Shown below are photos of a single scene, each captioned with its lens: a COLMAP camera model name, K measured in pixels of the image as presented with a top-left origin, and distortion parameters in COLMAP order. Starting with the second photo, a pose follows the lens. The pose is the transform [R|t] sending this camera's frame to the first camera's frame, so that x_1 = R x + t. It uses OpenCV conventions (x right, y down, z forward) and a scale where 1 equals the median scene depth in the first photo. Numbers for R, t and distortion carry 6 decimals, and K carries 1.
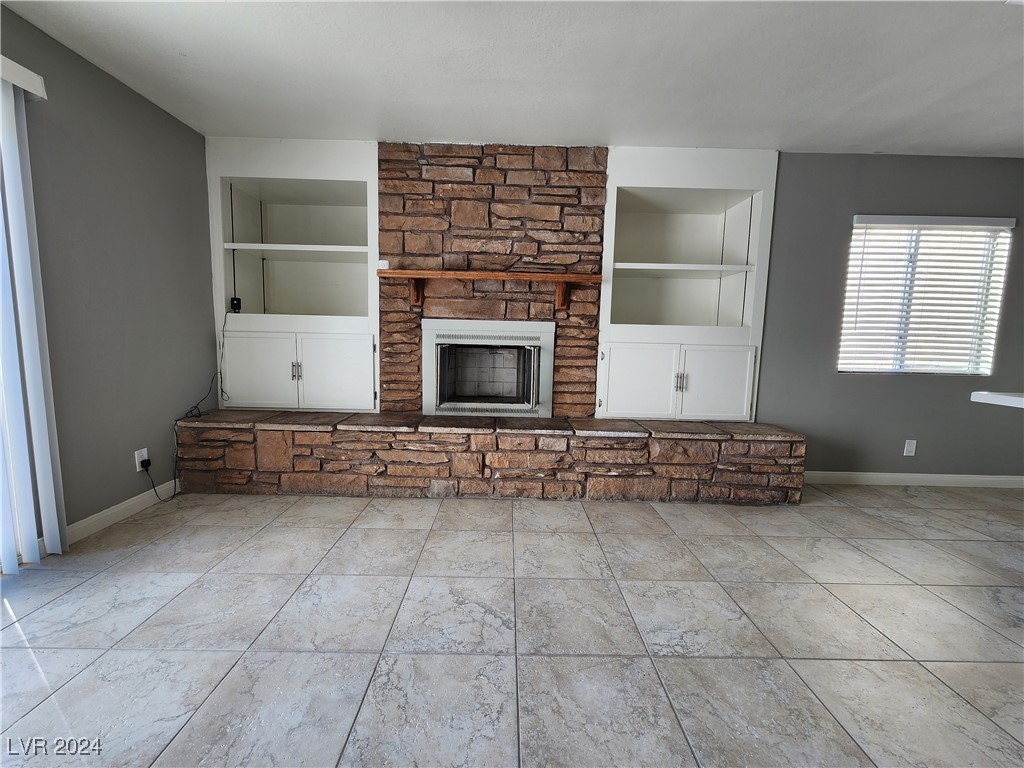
lens RADIAL K [[422.1, 0, 506.6], [0, 422.1, 382.5], [0, 0, 1]] dist [-0.000065, -0.000417]
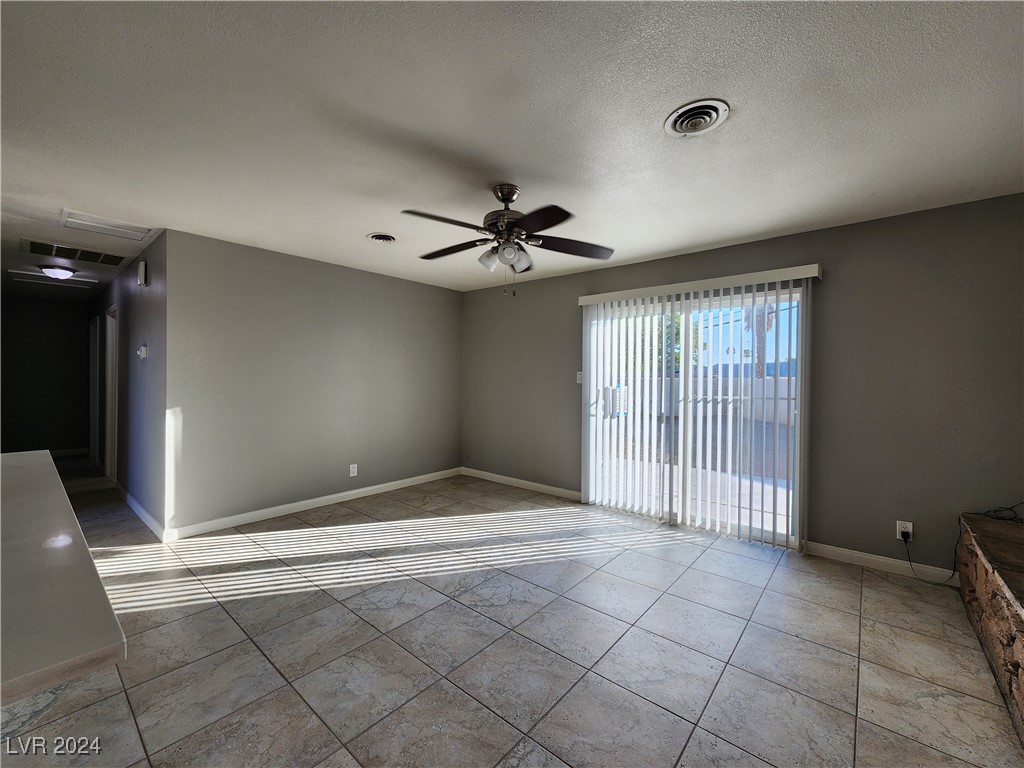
lens RADIAL K [[422.1, 0, 506.6], [0, 422.1, 382.5], [0, 0, 1]] dist [-0.000065, -0.000417]
pose [[-0.655232, -0.017170, -0.755233, 0.643716], [-0.105533, 0.992019, 0.069005, -0.163762], [0.748020, 0.124916, -0.651814, 0.834542]]
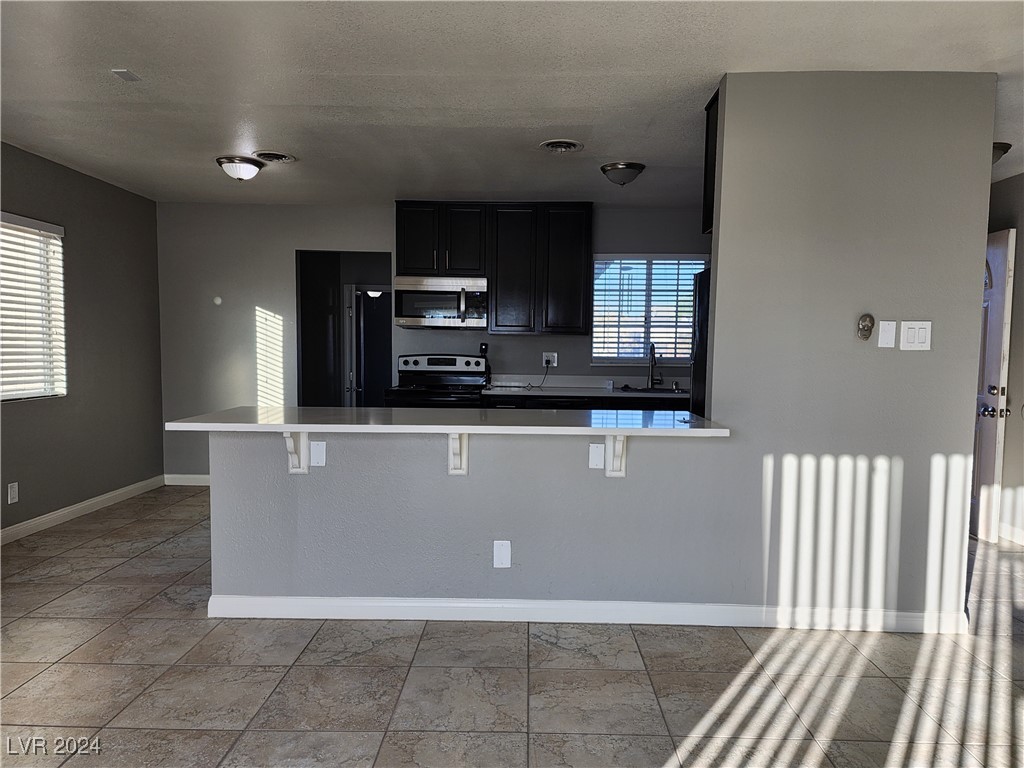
lens RADIAL K [[682.8, 0, 512.0], [0, 682.8, 384.0], [0, 0, 1]] dist [0.000740, 0.000140]
pose [[0.027808, -0.072288, 0.996996, -0.426322], [0.101280, 0.992453, 0.069134, -0.064645], [-0.994469, 0.099053, 0.034919, -0.019024]]
